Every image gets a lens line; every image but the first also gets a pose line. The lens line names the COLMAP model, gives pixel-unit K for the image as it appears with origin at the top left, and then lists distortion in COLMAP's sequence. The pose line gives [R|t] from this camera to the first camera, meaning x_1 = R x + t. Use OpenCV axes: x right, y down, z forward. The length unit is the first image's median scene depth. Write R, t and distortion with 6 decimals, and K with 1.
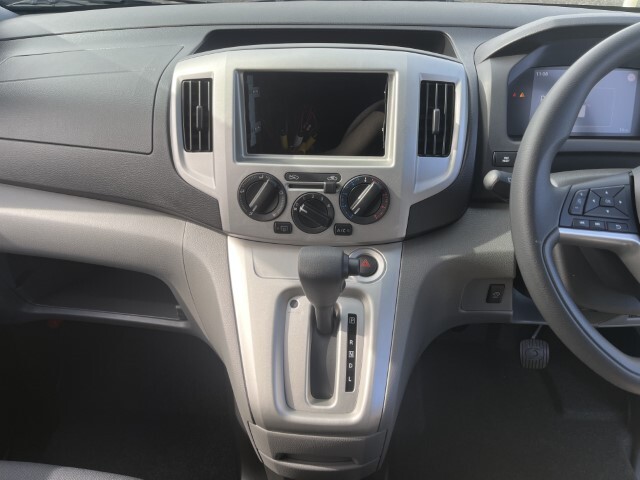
lens RADIAL K [[485.7, 0, 318.8], [0, 485.7, 235.8], [0, 0, 1]] dist [0.055307, -0.078870]
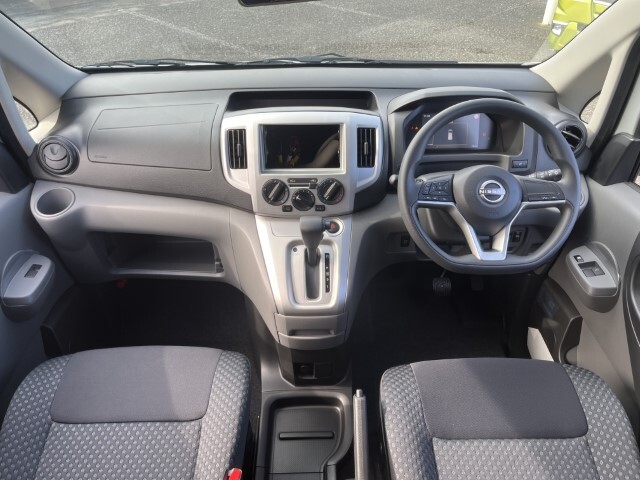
lens RADIAL K [[485.7, 0, 321.0], [0, 485.7, 241.6], [0, 0, 1]] dist [0.055307, -0.078870]
pose [[0.995217, -0.048813, 0.084618, -0.109888], [0.046650, 0.998537, 0.027355, 0.064263], [-0.085830, -0.023277, 0.996038, -0.855426]]
